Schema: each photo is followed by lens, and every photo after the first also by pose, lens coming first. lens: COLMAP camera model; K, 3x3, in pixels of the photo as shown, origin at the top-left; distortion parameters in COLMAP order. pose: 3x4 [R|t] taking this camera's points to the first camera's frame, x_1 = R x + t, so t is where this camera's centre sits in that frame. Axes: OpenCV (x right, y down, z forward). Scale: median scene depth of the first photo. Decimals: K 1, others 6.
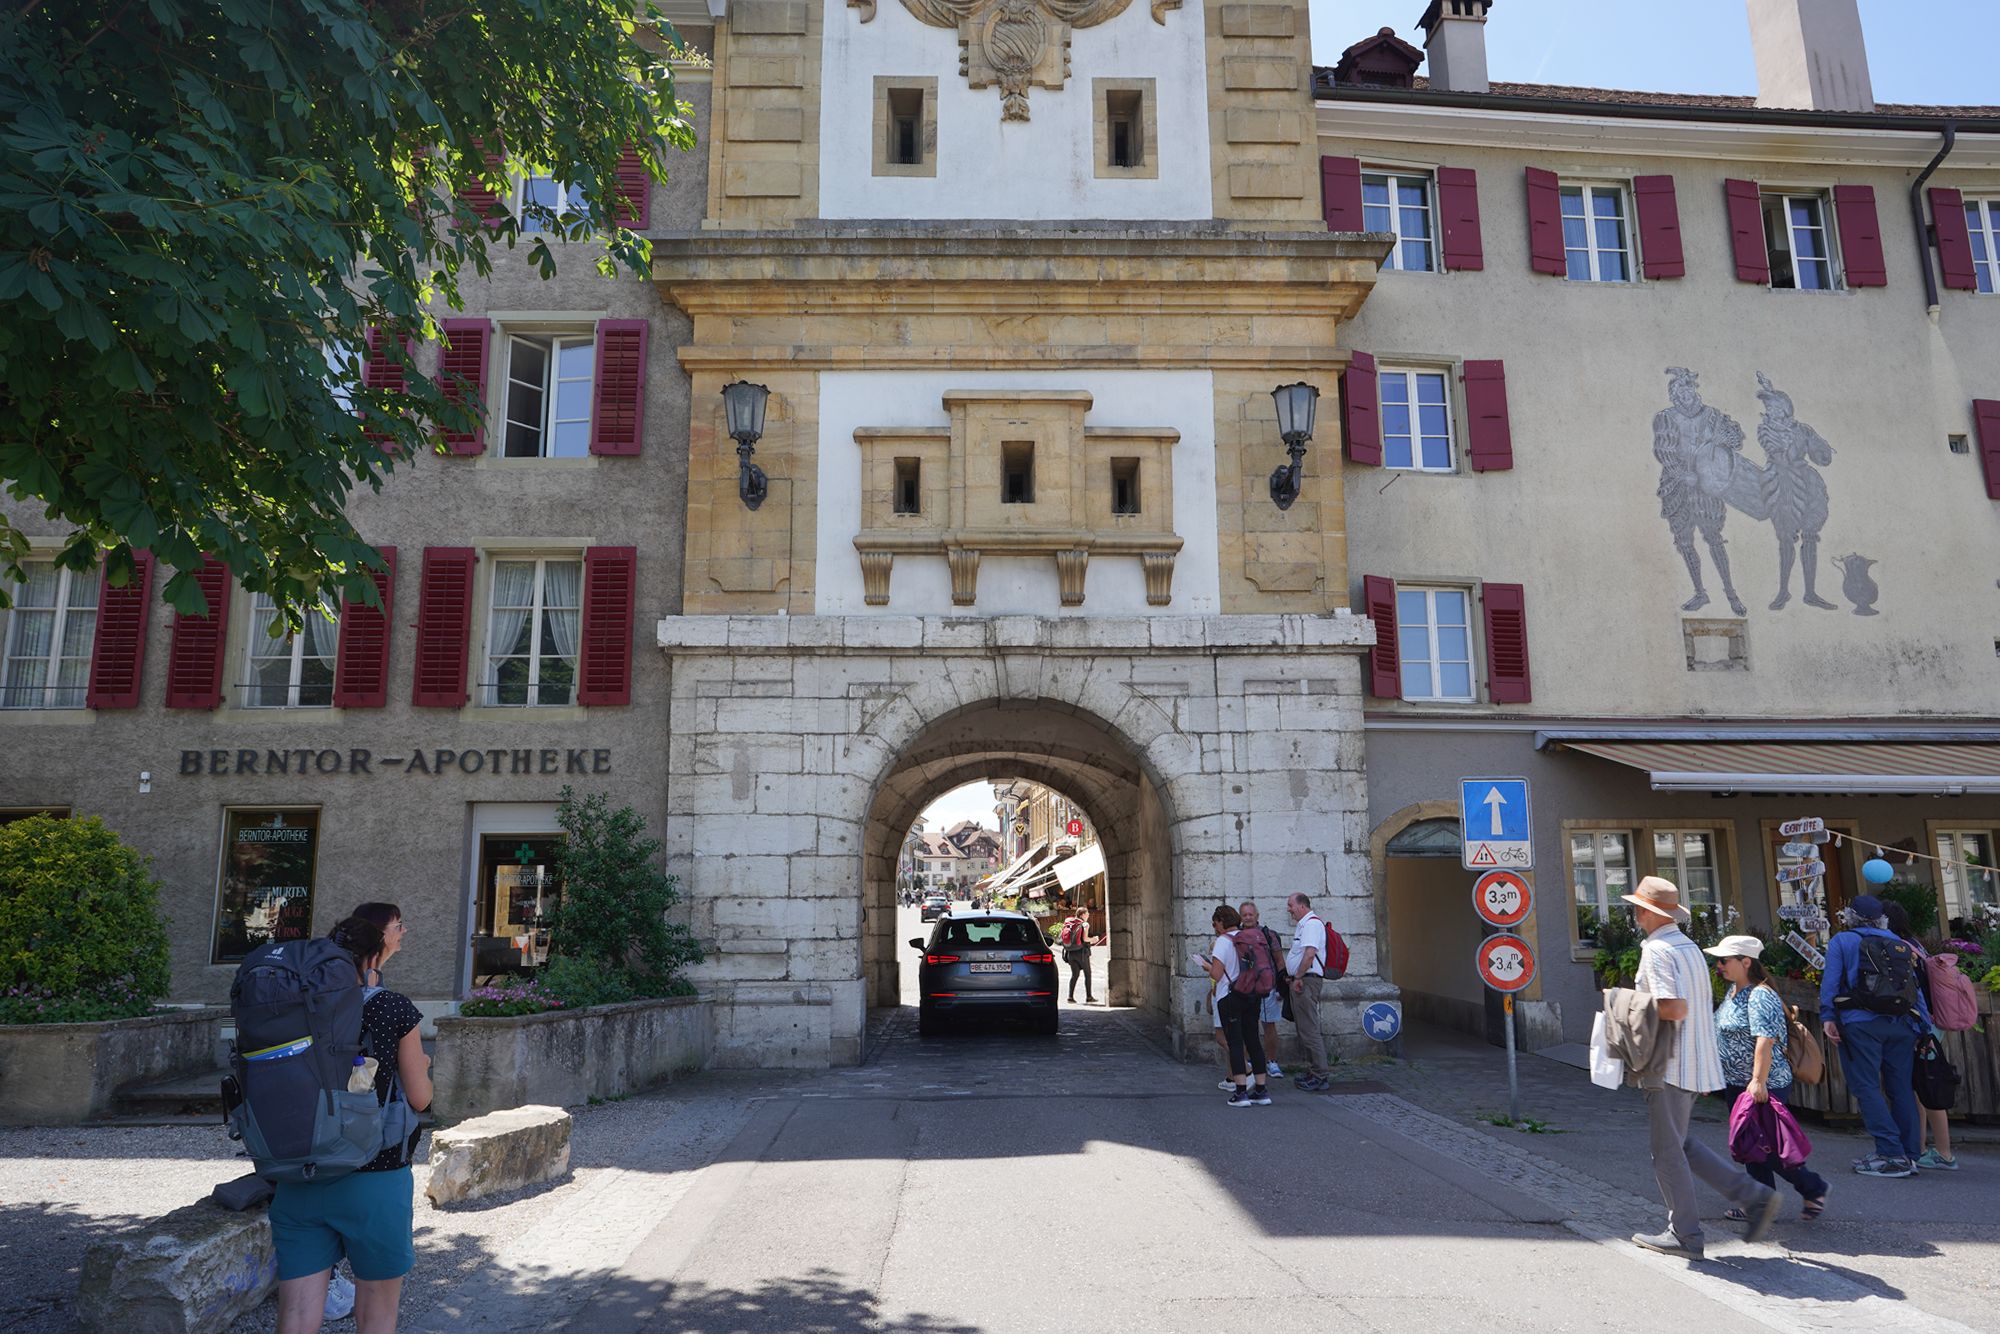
lens RADIAL K [[1328.4, 0, 1007.3], [0, 1328.4, 664.5], [0, 0, 1]] dist [-0.021514, 0.027686]
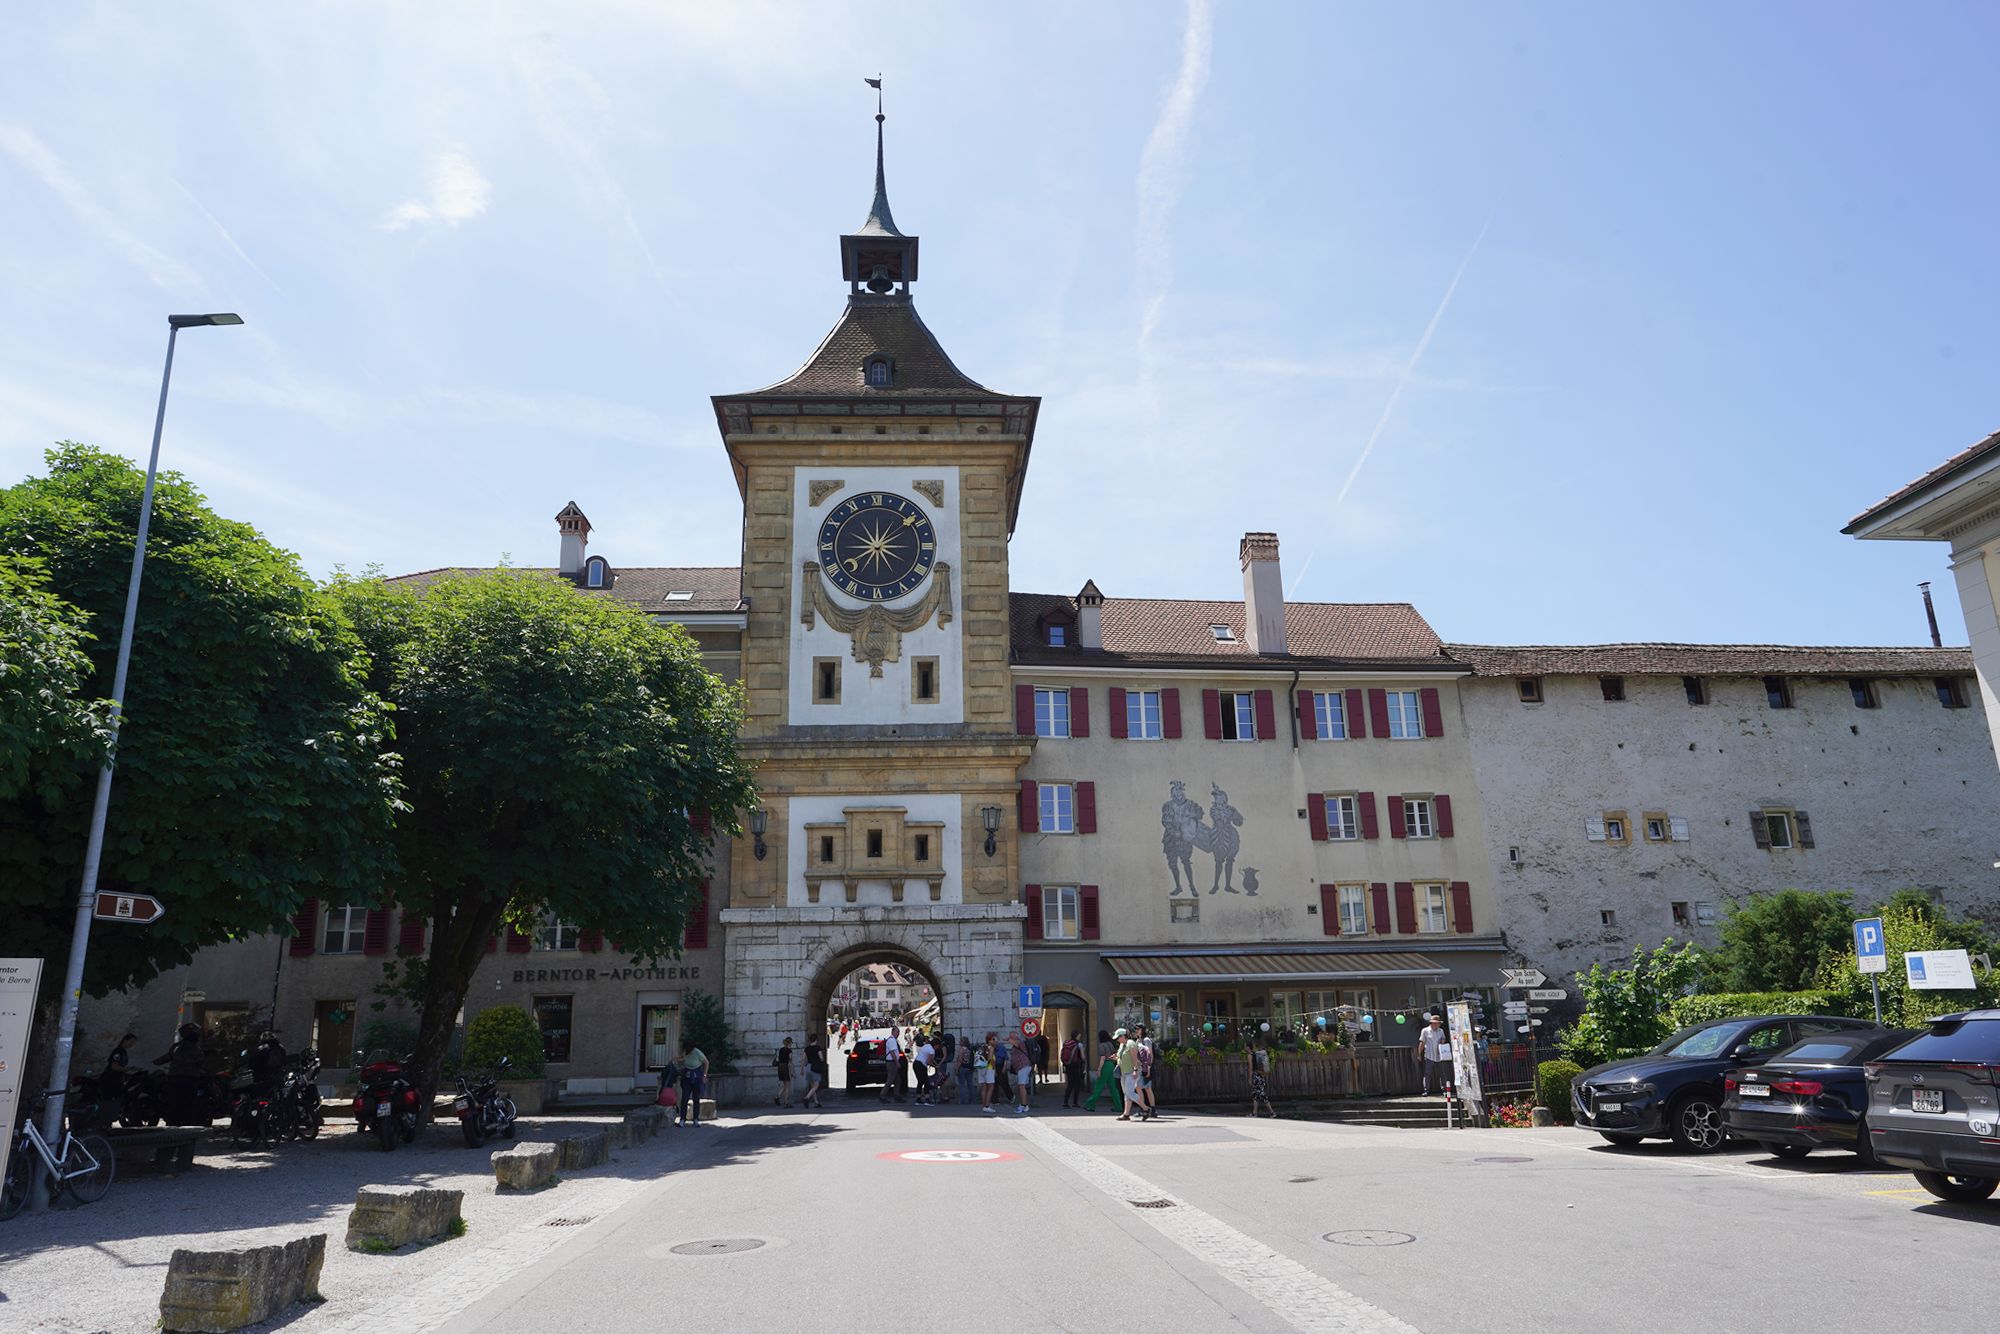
lens RADIAL K [[1328.4, 0, 1005.1], [0, 1328.4, 659.9], [0, 0, 1]] dist [-0.021514, 0.027686]
pose [[0.999172, -0.006481, 0.040169, 0.134002], [0.009634, 0.996843, -0.078809, -0.259369], [-0.039532, 0.079131, 0.996080, -1.254779]]
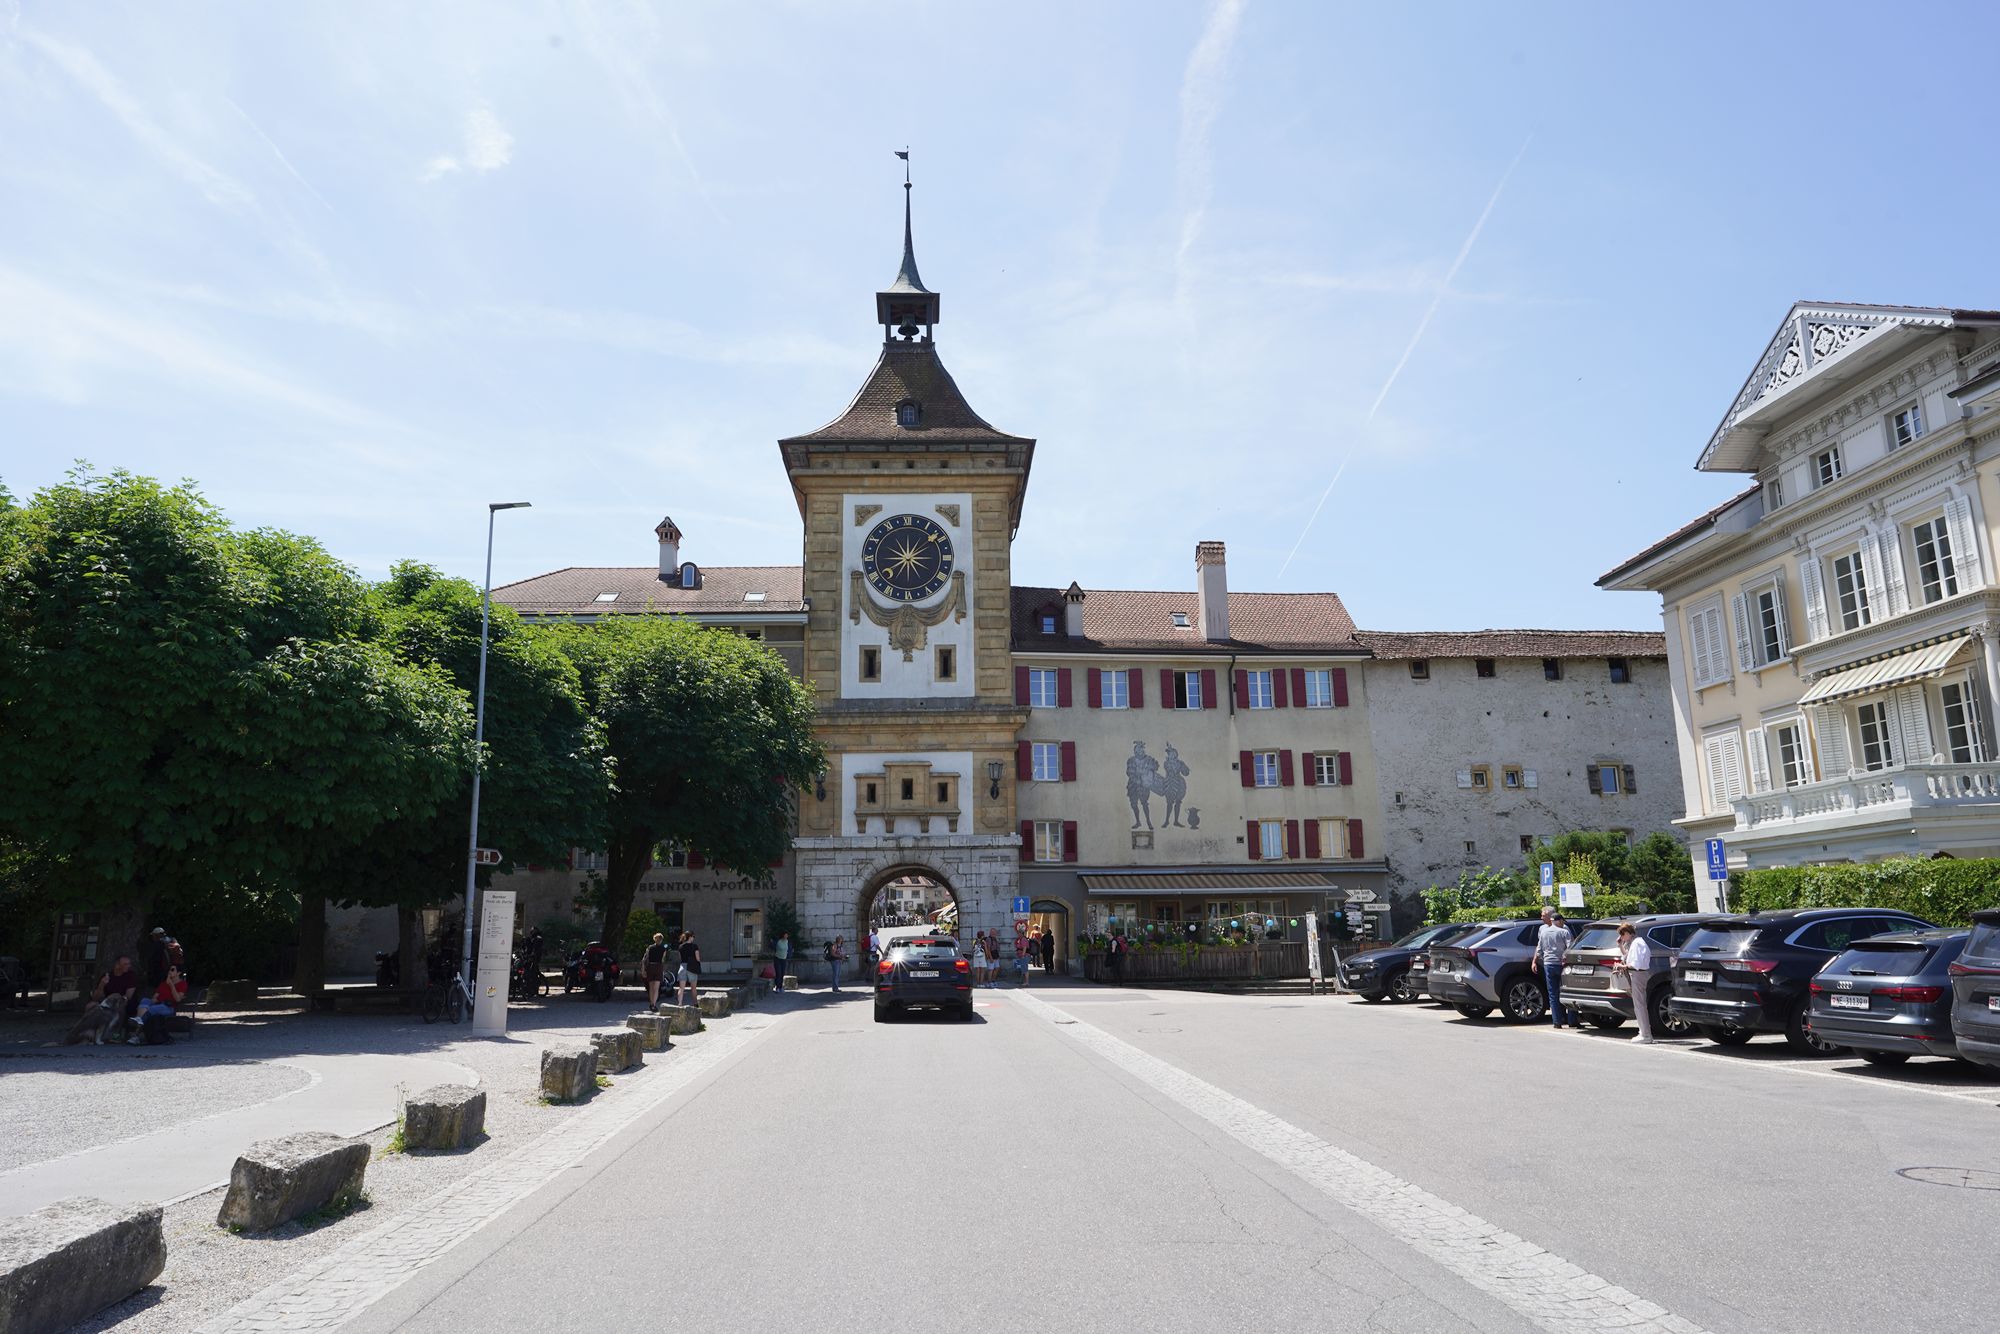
lens RADIAL K [[1328.4, 0, 1007.5], [0, 1328.4, 655.8], [0, 0, 1]] dist [-0.021514, 0.027686]
pose [[0.999704, -0.006216, 0.023527, 0.157286], [0.006442, 0.999934, -0.009551, -0.392593], [-0.023466, 0.009700, 0.999678, -1.937412]]
